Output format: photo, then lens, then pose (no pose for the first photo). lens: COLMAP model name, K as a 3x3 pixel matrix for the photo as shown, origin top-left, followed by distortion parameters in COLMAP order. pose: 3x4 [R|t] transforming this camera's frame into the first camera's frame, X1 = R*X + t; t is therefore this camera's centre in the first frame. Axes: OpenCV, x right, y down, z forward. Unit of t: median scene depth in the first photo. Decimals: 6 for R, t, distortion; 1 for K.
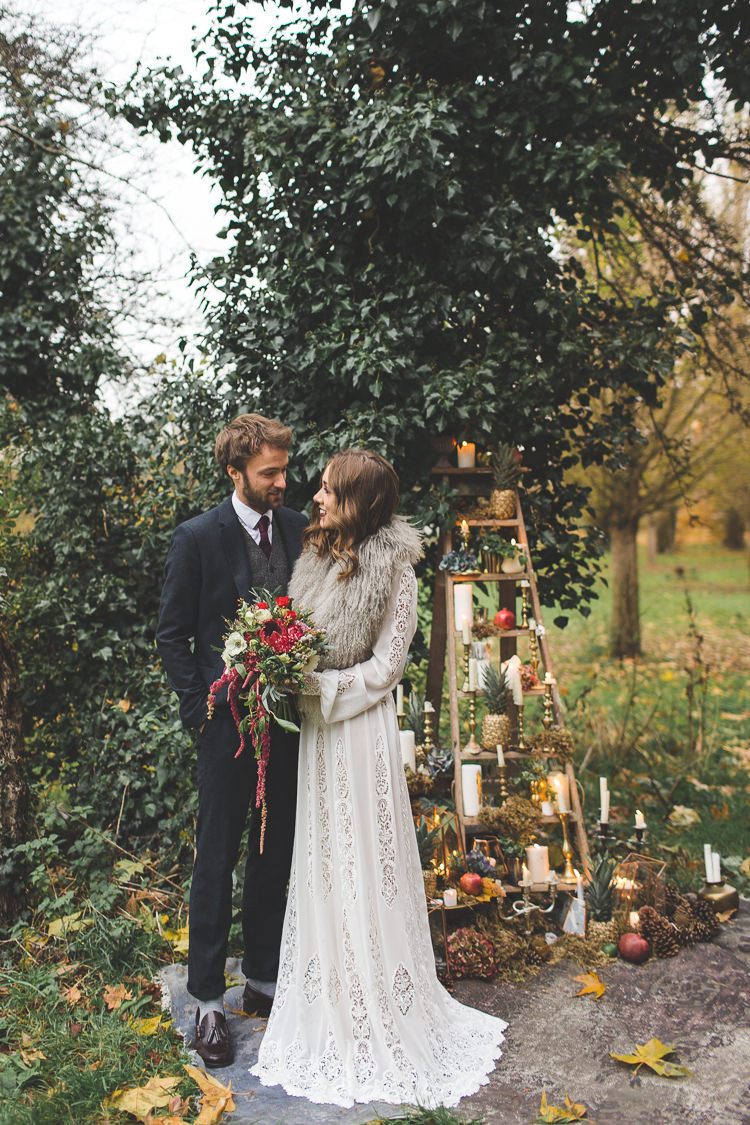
lens RADIAL K [[1240.7, 0, 308.3], [0, 1240.7, 475.4], [0, 0, 1]] dist [0.005969, 0.000000]
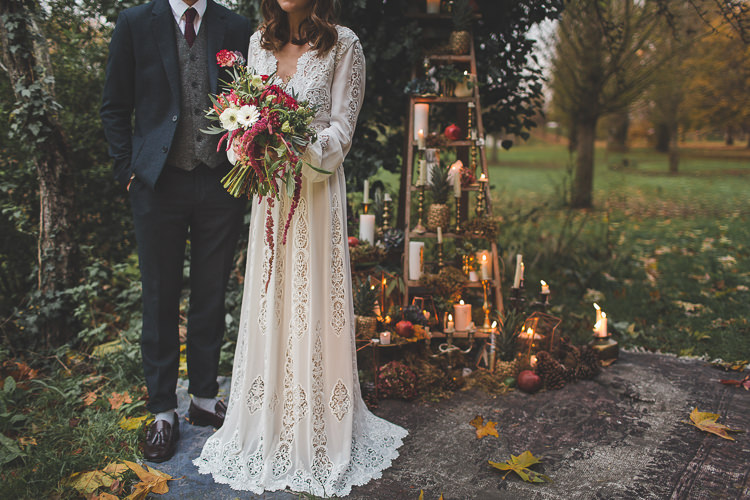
lens RADIAL K [[763.6, 0, 361.0], [0, 763.6, 239.8], [0, 0, 1]] dist [0.016849, 0.000000]
pose [[0.998623, 0.033341, -0.040505, 0.105877], [-0.025463, 0.983075, 0.181426, 0.089974], [0.045868, -0.180145, 0.982570, 0.223375]]
